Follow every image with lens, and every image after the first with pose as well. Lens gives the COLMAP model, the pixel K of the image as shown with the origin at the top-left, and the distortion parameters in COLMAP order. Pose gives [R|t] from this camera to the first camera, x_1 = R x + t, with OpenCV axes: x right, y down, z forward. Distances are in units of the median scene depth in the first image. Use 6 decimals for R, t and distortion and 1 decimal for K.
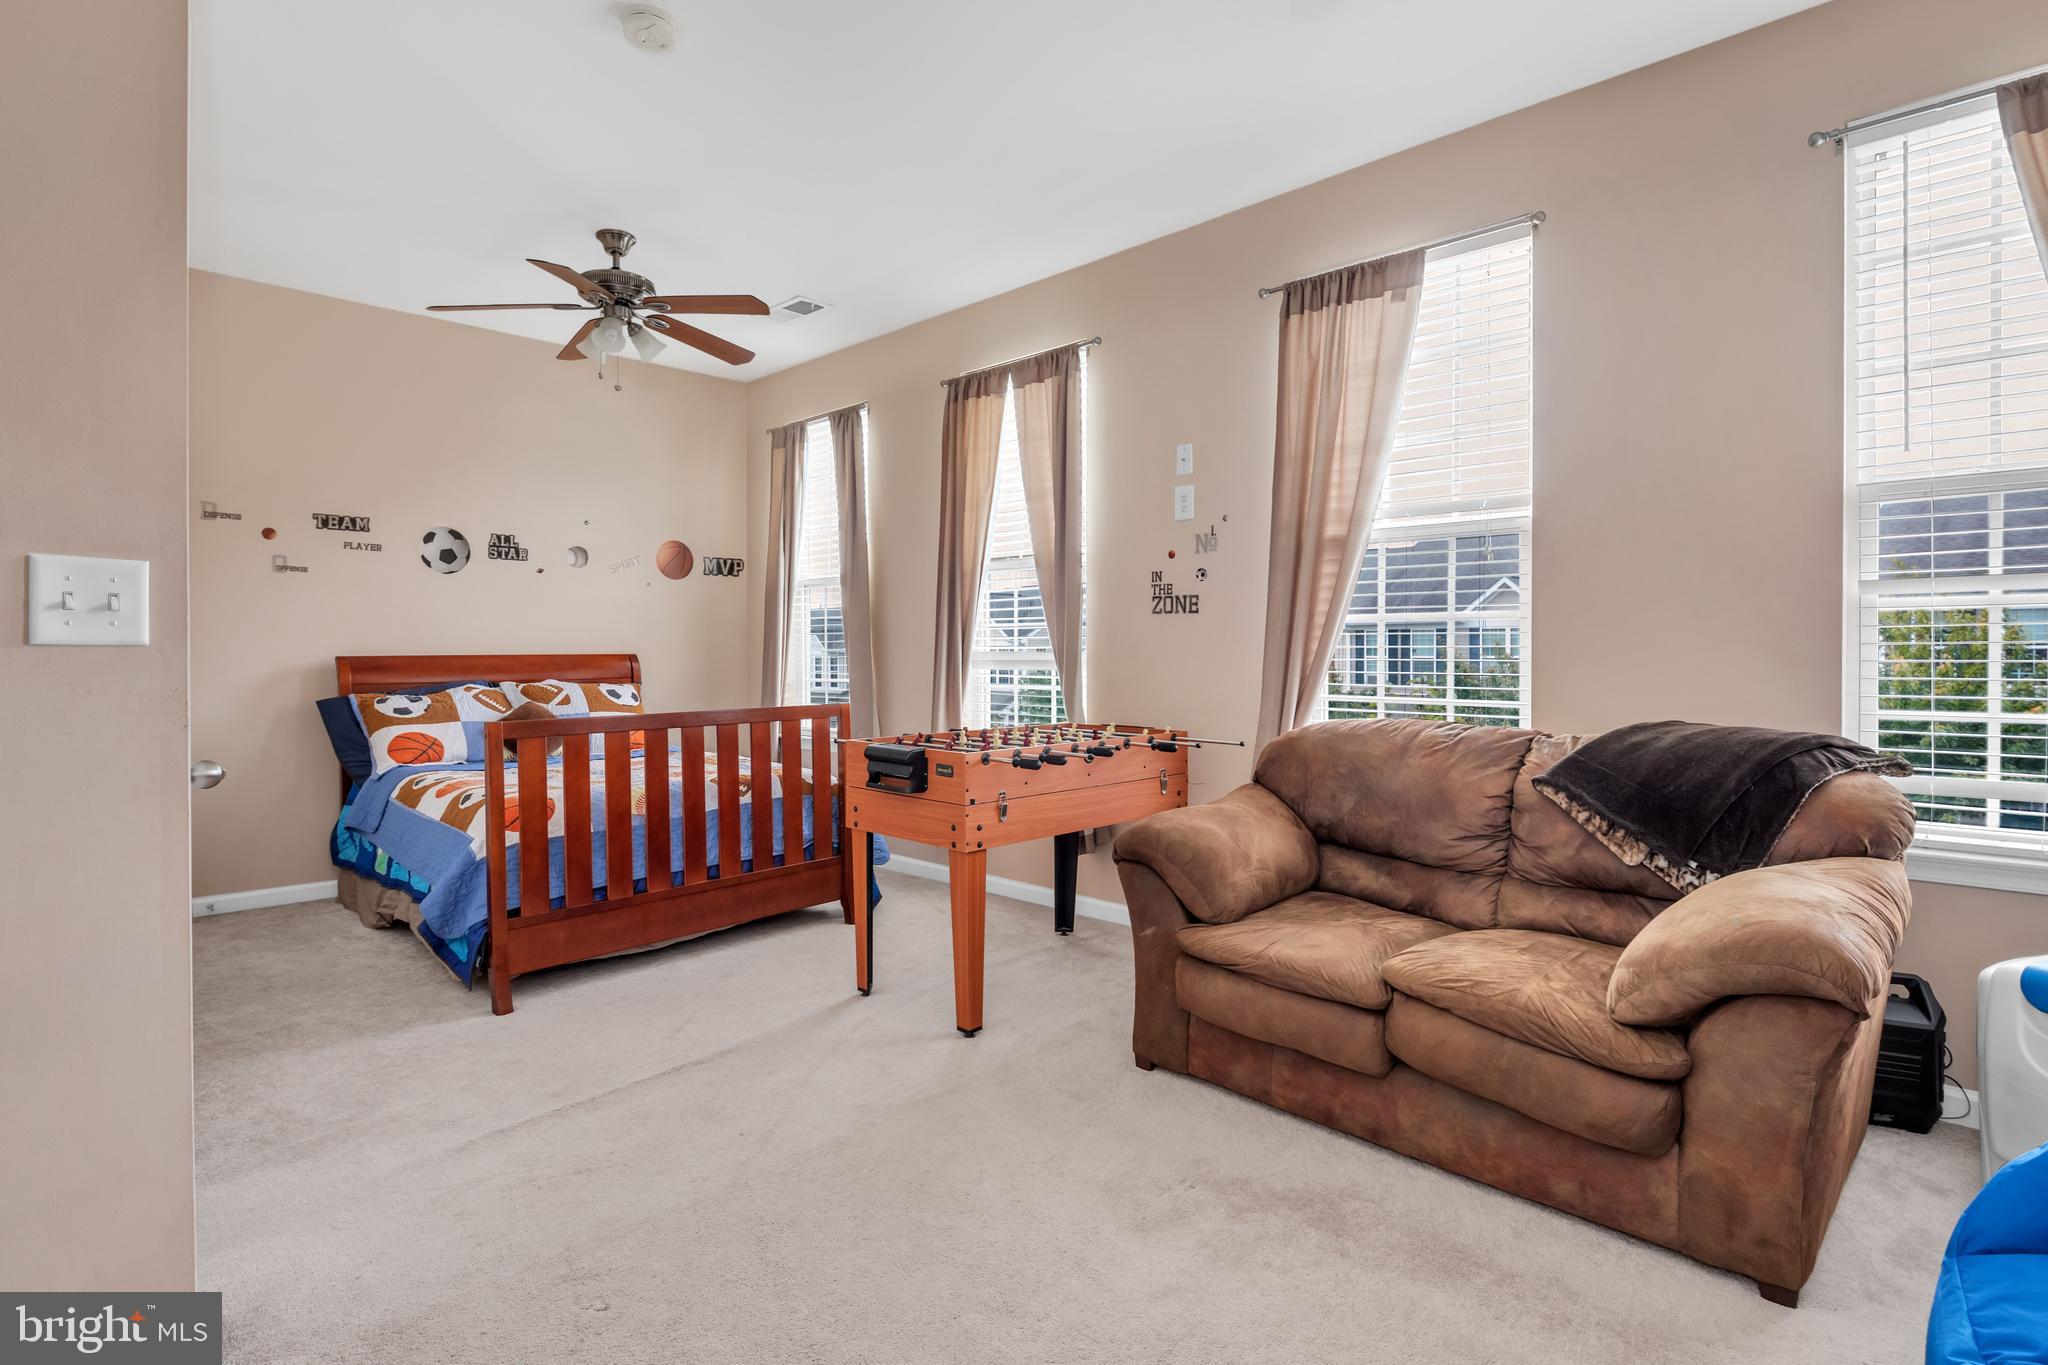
lens RADIAL K [[1014.8, 0, 1029.3], [0, 1014.8, 669.5], [0, 0, 1]] dist [-0.004391, -0.004443]
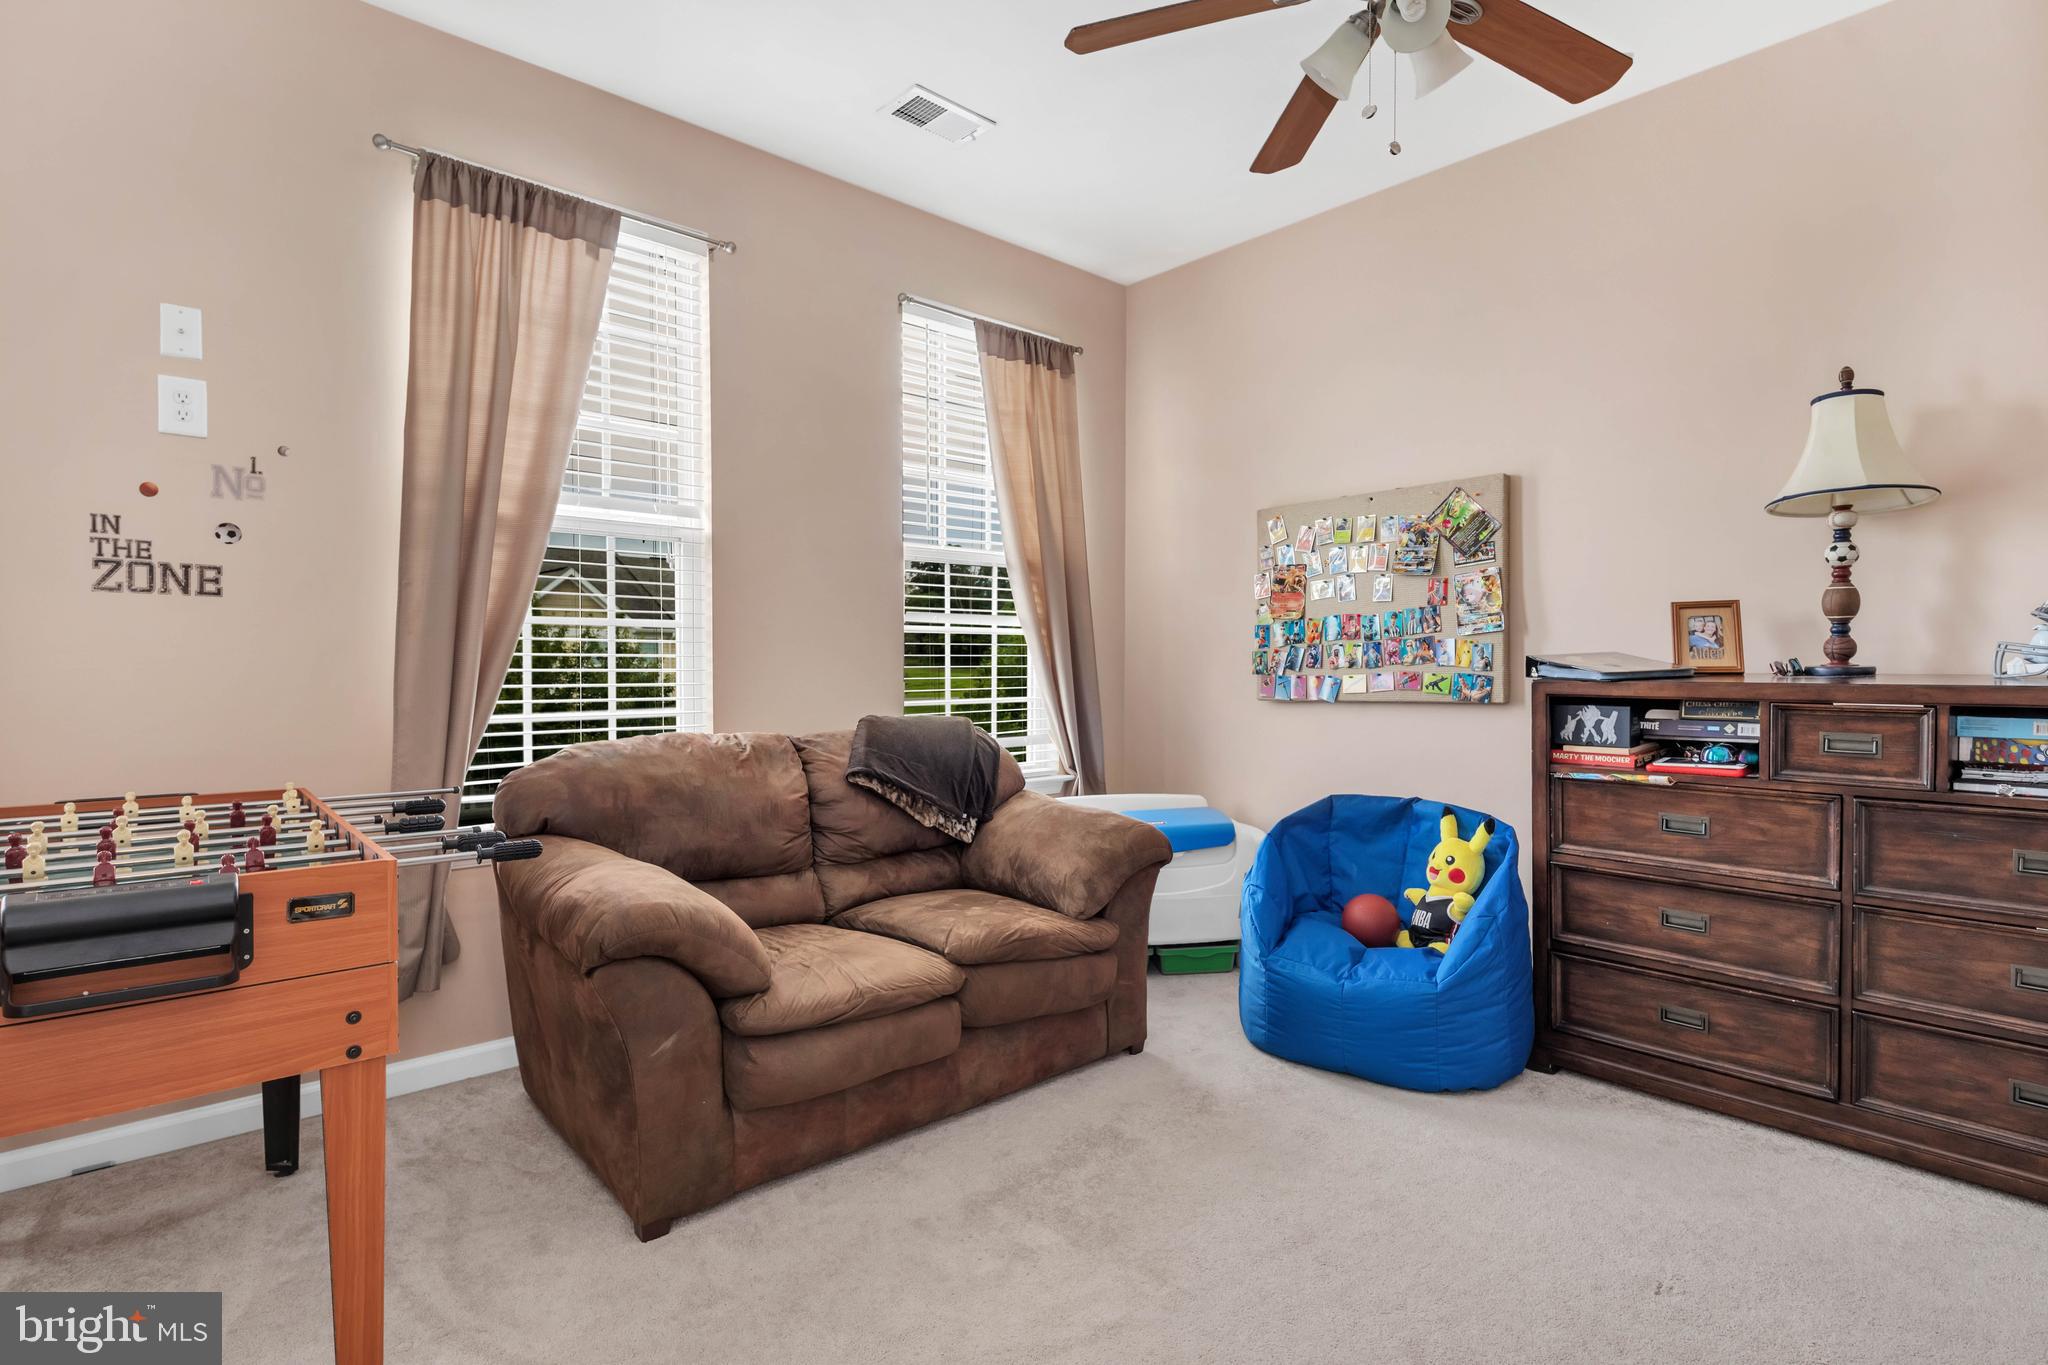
lens RADIAL K [[1014.8, 0, 1025.6], [0, 1014.8, 691.2], [0, 0, 1]] dist [-0.004391, -0.004443]
pose [[0.047135, -0.024907, 0.998578, -0.503623], [0.021393, 0.999485, 0.023919, -0.004335], [-0.998659, 0.020235, 0.047644, 0.605592]]
